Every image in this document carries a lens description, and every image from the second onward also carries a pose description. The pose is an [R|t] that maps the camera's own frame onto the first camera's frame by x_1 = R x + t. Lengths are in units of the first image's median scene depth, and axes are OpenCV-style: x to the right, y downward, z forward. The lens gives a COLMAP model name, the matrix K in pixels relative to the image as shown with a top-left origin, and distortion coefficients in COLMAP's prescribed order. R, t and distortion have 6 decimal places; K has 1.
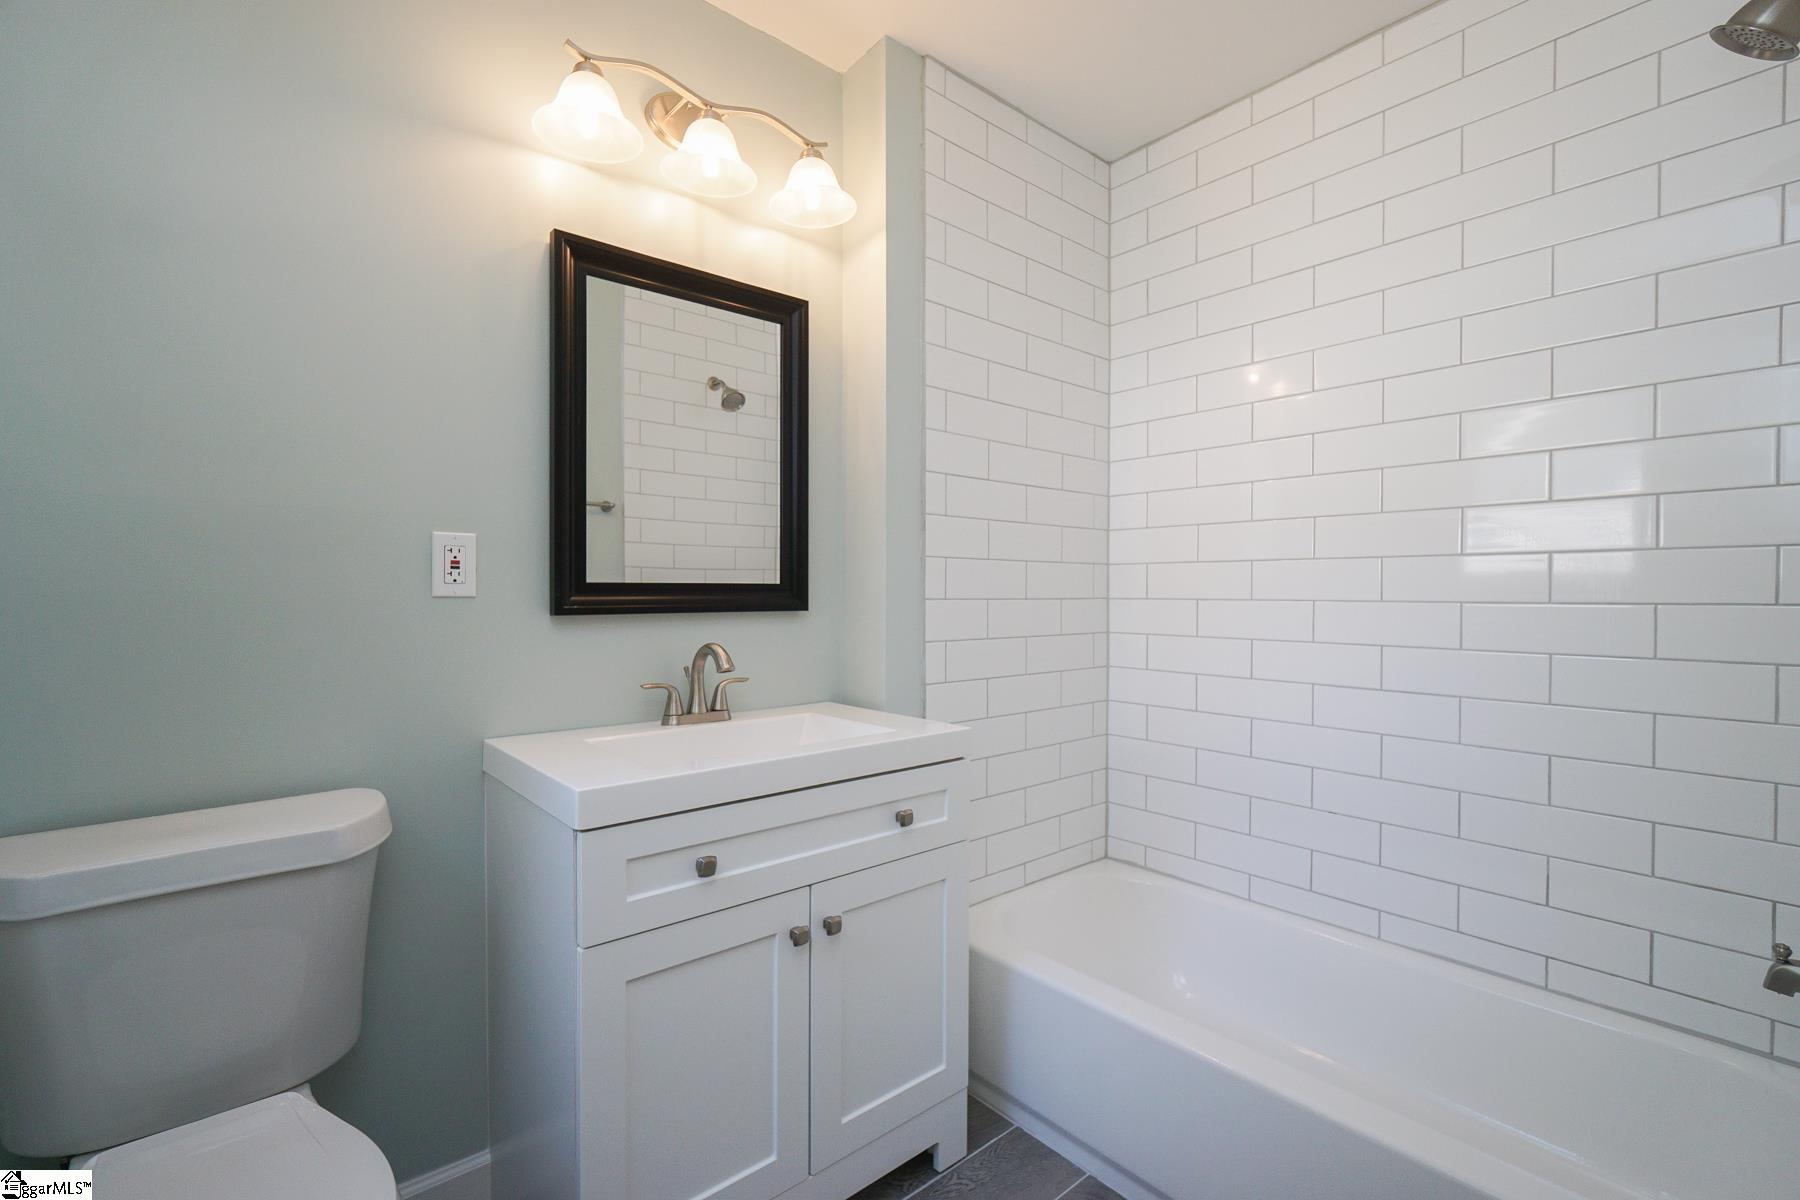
lens RADIAL K [[785.9, 0, 902.9], [0, 785.9, 590.3], [0, 0, 1]] dist [-0.016586, 0.003553]
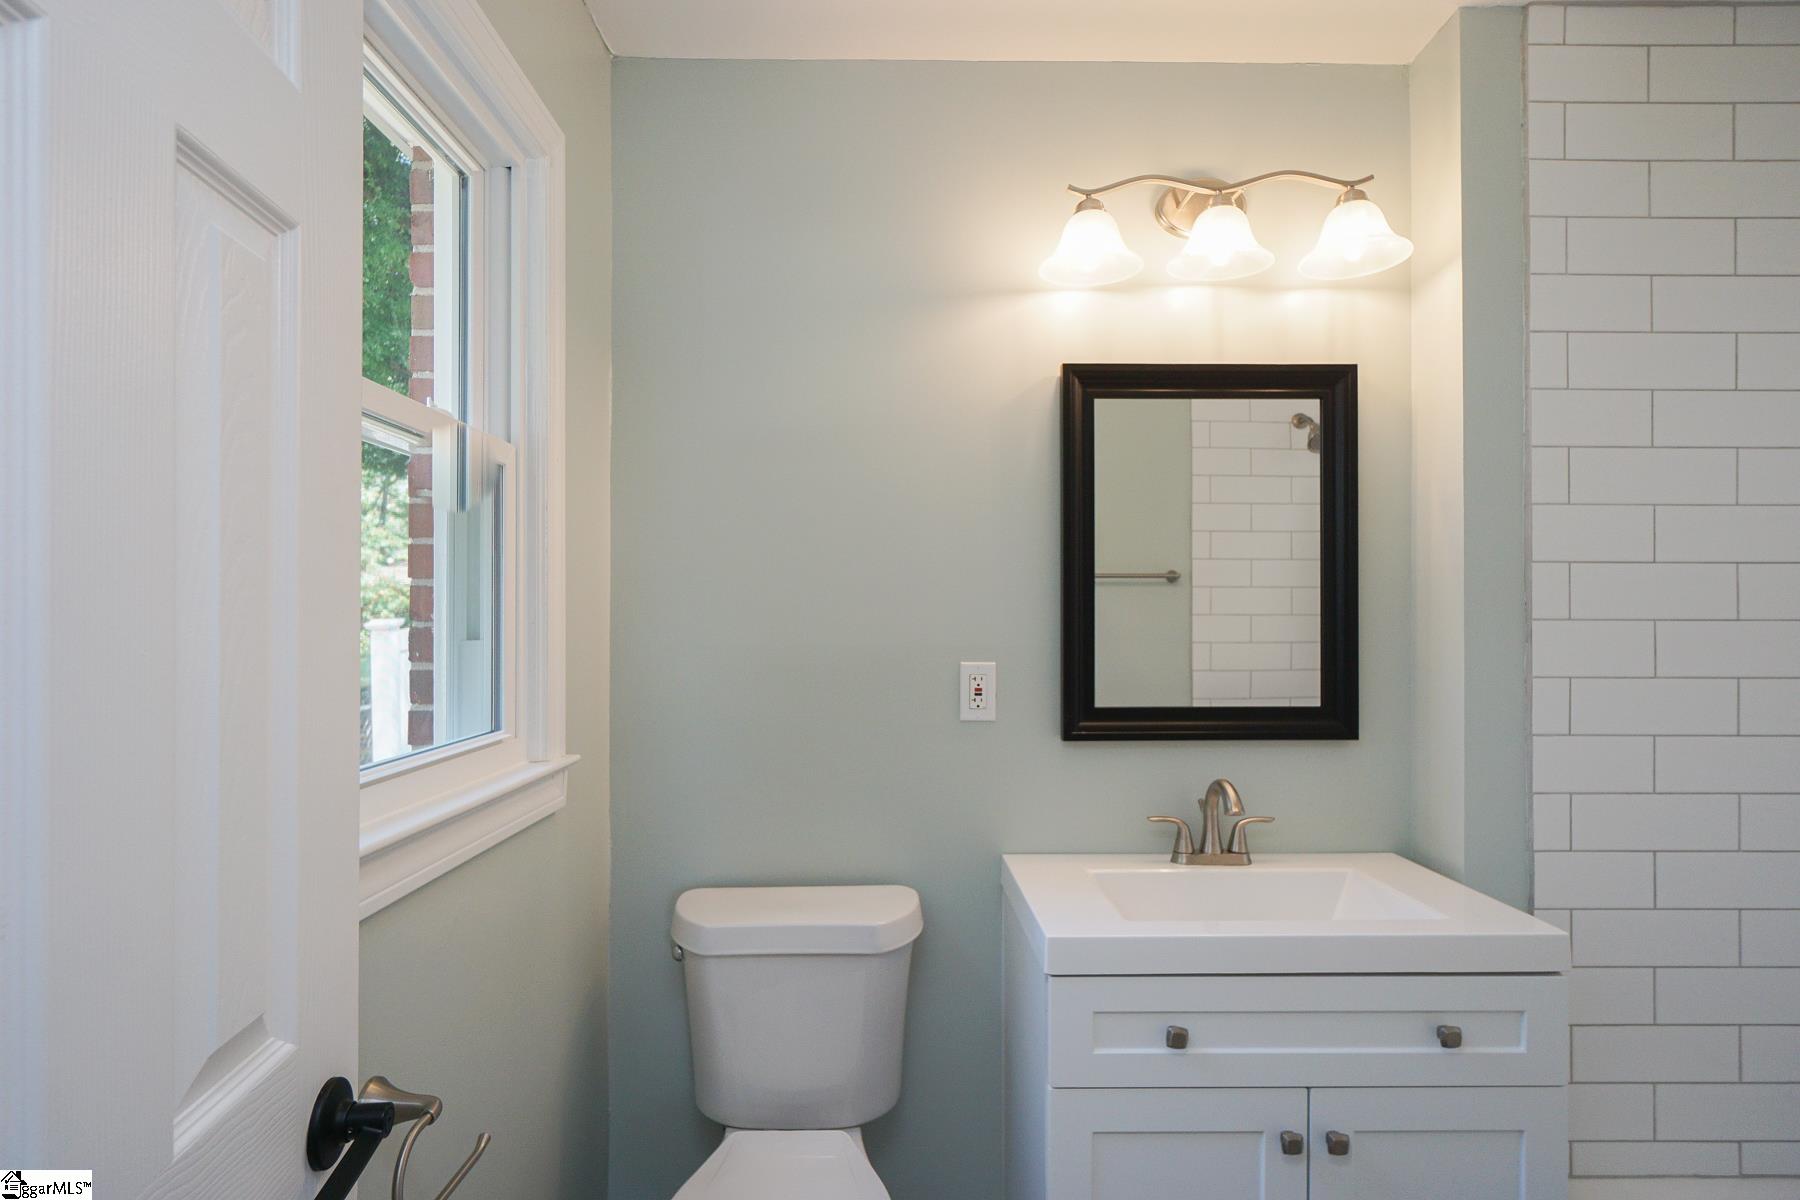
lens RADIAL K [[931.6, 0, 894.7], [0, 931.6, 610.2], [0, 0, 1]] dist [-0.005814, 0.000206]
pose [[0.769482, -0.014463, -0.638504, 0.152570], [-0.003272, 0.999641, -0.026587, -0.097291], [0.638660, 0.022548, 0.769159, -0.075542]]
